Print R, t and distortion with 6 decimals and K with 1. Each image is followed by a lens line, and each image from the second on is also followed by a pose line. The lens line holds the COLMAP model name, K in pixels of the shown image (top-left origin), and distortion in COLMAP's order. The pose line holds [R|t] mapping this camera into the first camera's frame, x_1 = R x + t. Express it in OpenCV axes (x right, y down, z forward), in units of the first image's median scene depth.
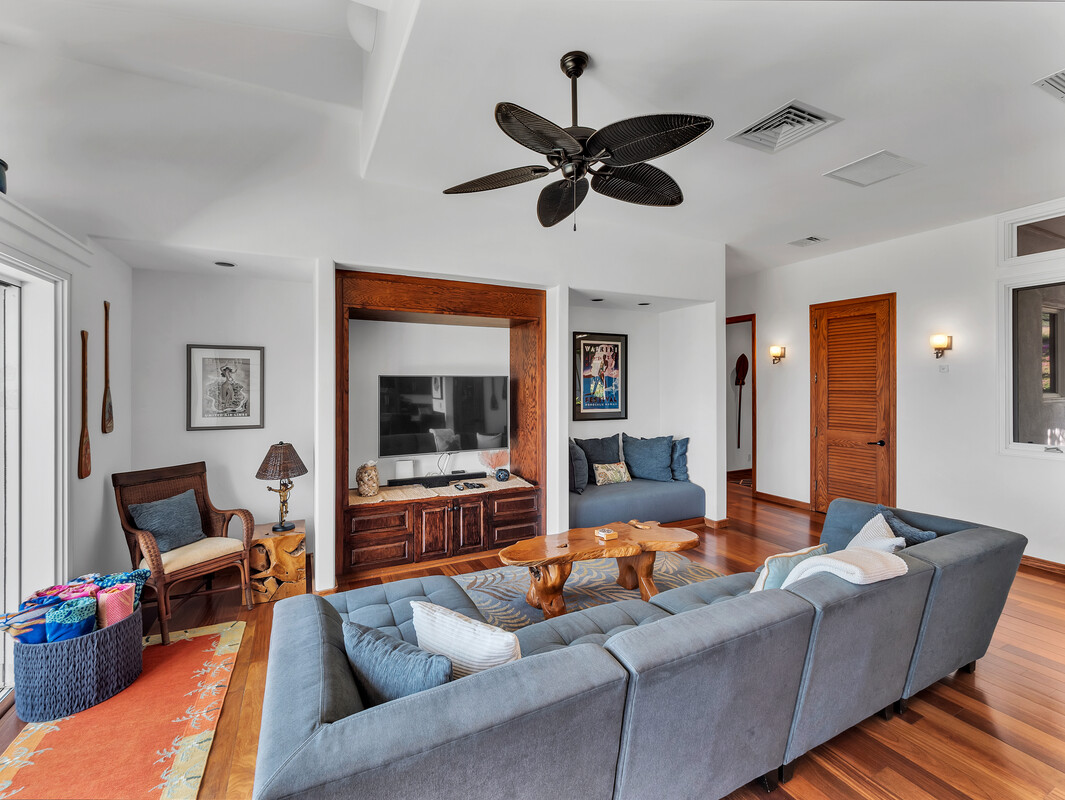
lens RADIAL K [[457.0, 0, 504.6], [0, 457.0, 384.1], [0, 0, 1]] dist [-0.000223, -0.000416]
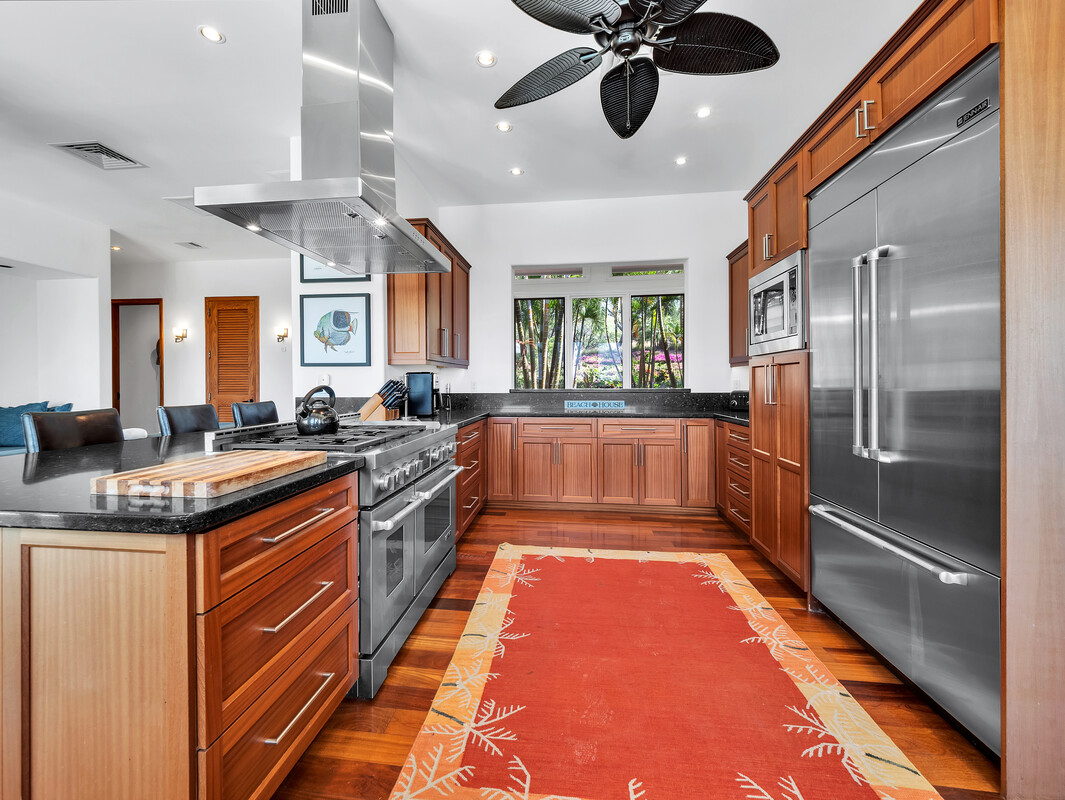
lens RADIAL K [[457.0, 0, 509.3], [0, 457.0, 383.4], [0, 0, 1]] dist [-0.000223, -0.000416]
pose [[0.515739, -0.003069, 0.856740, 0.023845], [0.004658, 0.999989, 0.000778, 0.078893], [-0.856733, 0.003590, 0.515747, -0.423903]]
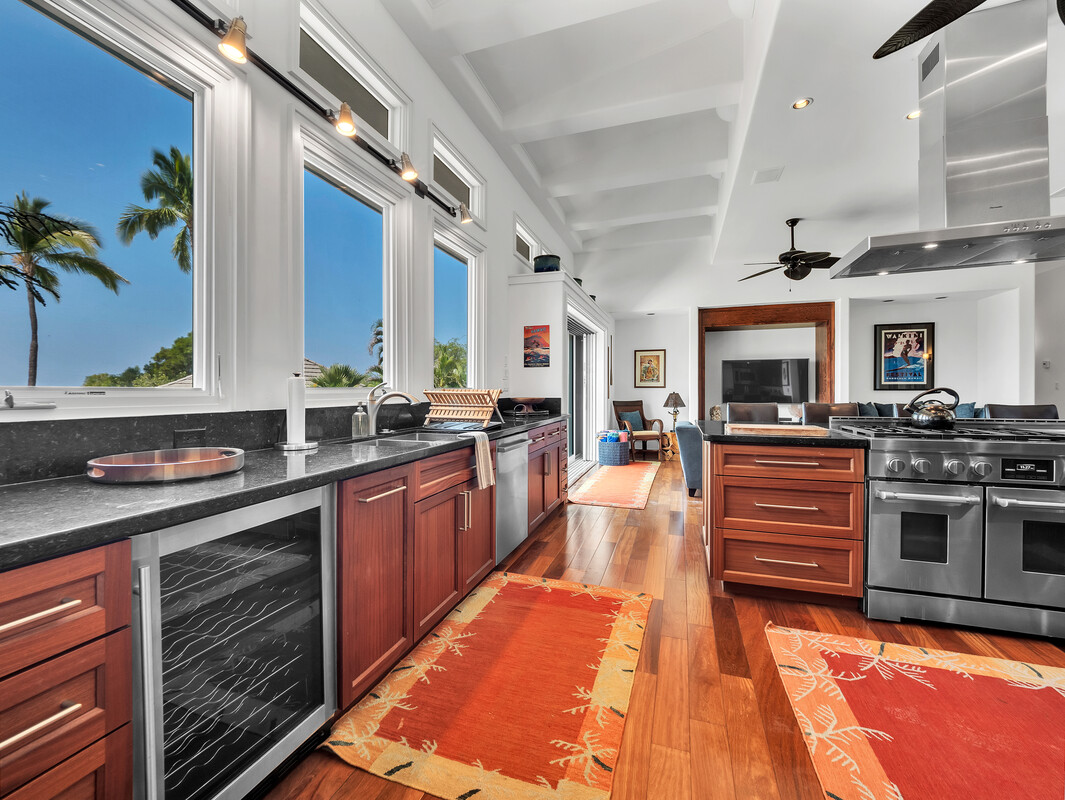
lens RADIAL K [[457.0, 0, 527.9], [0, 457.0, 398.4], [0, 0, 1]] dist [-0.000223, -0.000416]
pose [[0.738739, 0.006538, -0.673960, 0.314023], [0.004272, 0.999887, 0.014382, 0.083157], [0.673978, -0.013504, 0.738628, -0.727584]]
